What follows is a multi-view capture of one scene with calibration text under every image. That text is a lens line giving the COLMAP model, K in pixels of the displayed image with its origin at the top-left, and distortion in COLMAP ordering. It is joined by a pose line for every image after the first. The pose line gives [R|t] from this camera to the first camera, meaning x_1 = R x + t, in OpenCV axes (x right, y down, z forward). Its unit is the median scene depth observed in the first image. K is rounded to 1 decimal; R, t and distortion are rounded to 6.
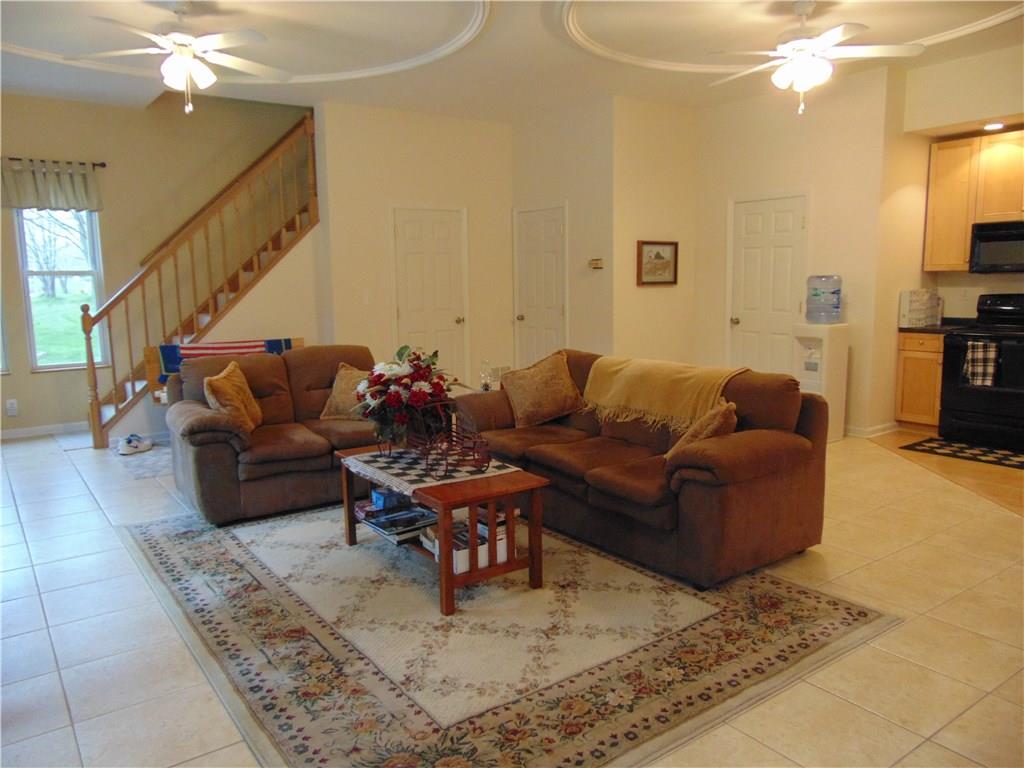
lens RADIAL K [[756.1, 0, 509.7], [0, 756.1, 386.3], [0, 0, 1]] dist [-0.037833, 0.058542]
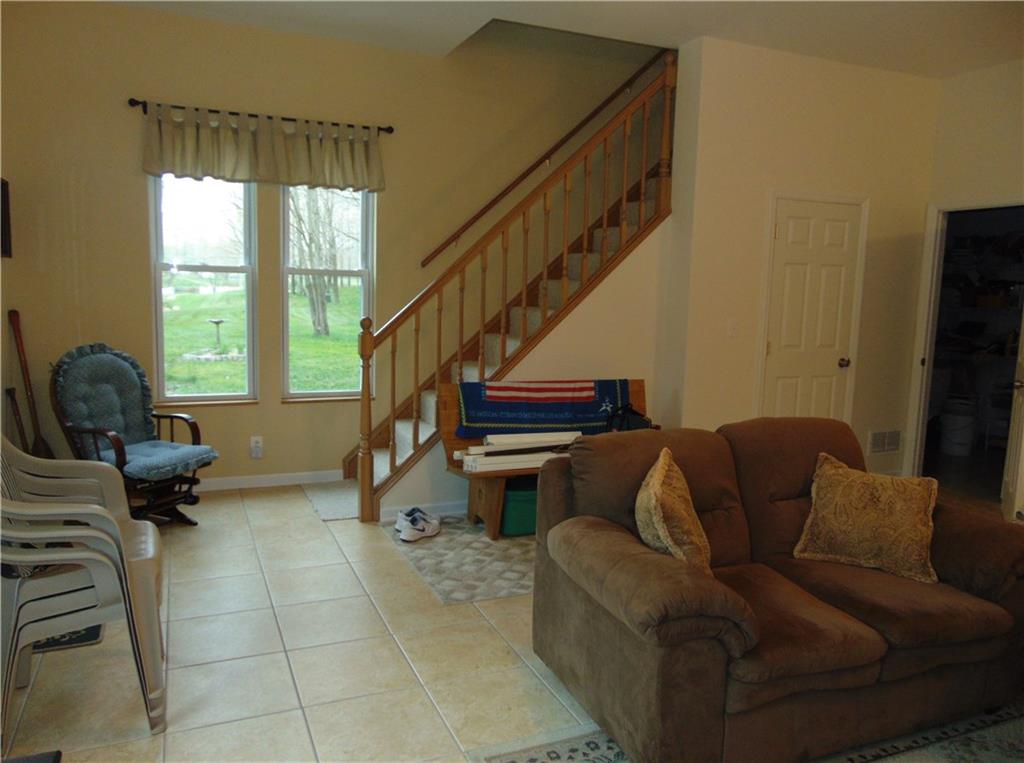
lens RADIAL K [[756.1, 0, 509.7], [0, 756.1, 383.8], [0, 0, 1]] dist [-0.037833, 0.058542]
pose [[0.975457, 0.068284, -0.209336, -0.281552], [-0.072077, 0.997343, -0.010538, -0.049790], [0.208060, 0.025368, 0.977787, 0.337172]]
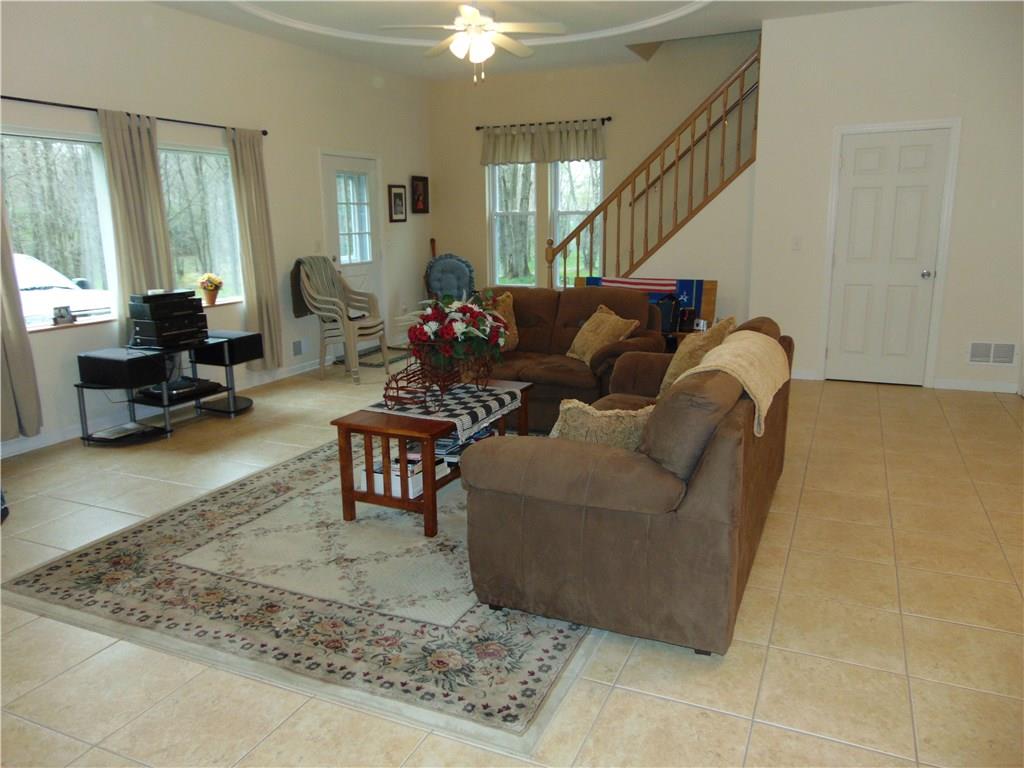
lens RADIAL K [[756.1, 0, 509.7], [0, 756.1, 386.3], [0, 0, 1]] dist [-0.037833, 0.058542]
pose [[0.491169, 0.193280, -0.849350, 0.506854], [-0.118855, 0.980823, 0.154466, -0.055403], [0.862917, 0.025081, 0.504722, 0.320921]]
